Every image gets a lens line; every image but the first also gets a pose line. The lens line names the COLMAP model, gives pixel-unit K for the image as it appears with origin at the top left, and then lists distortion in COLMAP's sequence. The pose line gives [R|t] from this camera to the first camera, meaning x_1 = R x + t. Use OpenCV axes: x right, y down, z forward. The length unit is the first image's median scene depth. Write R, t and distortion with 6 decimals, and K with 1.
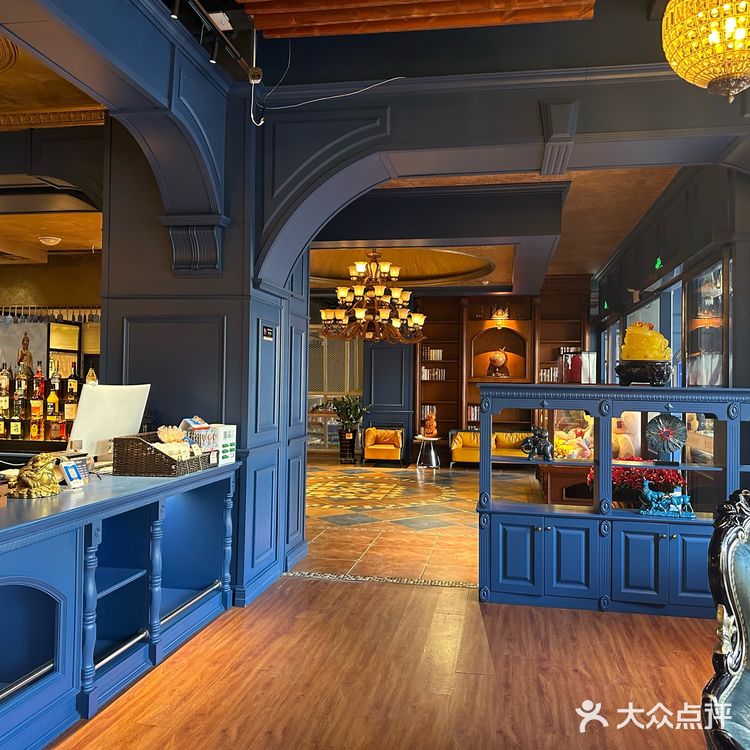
lens RADIAL K [[700.9, 0, 379.4], [0, 700.9, 371.8], [0, 0, 1]] dist [0.006255, 0.000000]
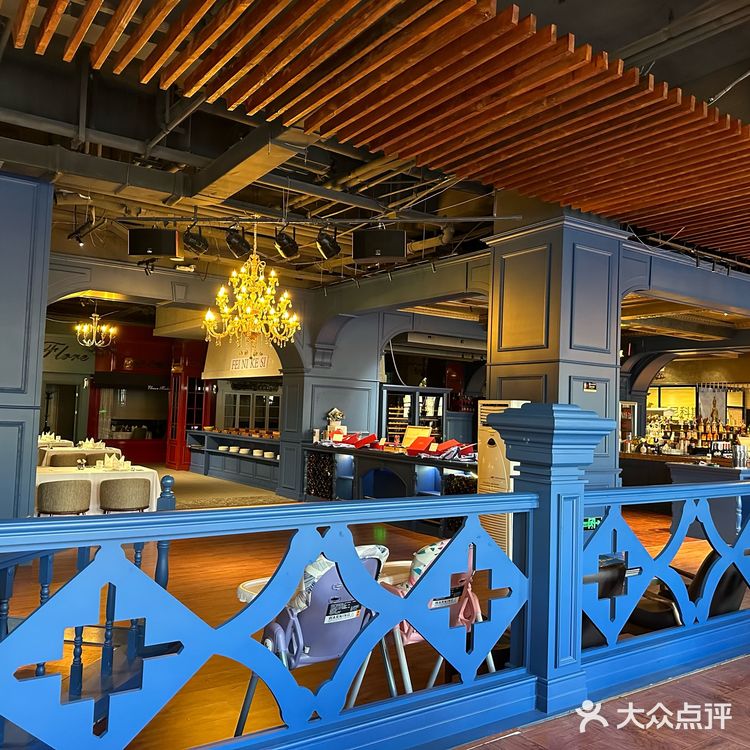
lens RADIAL K [[700.9, 0, 372.2], [0, 700.9, 377.7], [0, 0, 1]] dist [0.006255, 0.000000]
pose [[0.704569, -0.026505, -0.709140, 0.258366], [-0.010600, 0.998798, -0.047864, -0.036701], [0.709556, 0.041241, 0.703441, -1.983059]]
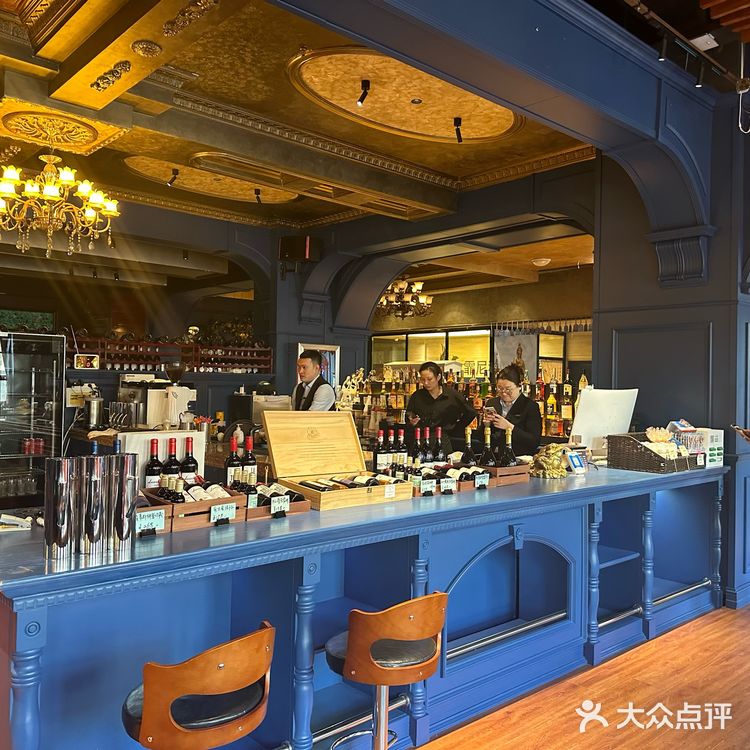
lens RADIAL K [[700.9, 0, 376.0], [0, 700.9, 371.2], [0, 0, 1]] dist [0.006255, 0.000000]
pose [[0.791198, -0.008728, -0.611498, 0.019349], [0.002769, 0.999939, -0.010690, 0.001127], [0.611554, 0.006765, 0.791174, -0.116273]]
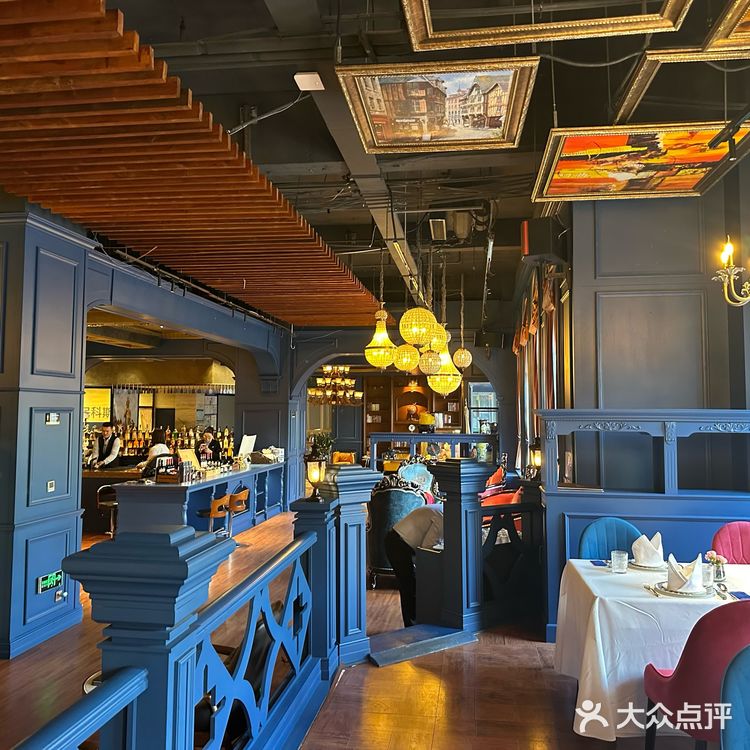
lens RADIAL K [[700.9, 0, 373.2], [0, 700.9, 368.1], [0, 0, 1]] dist [0.006255, 0.000000]
pose [[0.999478, -0.010619, 0.030506, 0.074211], [0.012027, 0.998853, -0.046354, -0.115540], [-0.029978, 0.046697, 0.998459, -1.895717]]
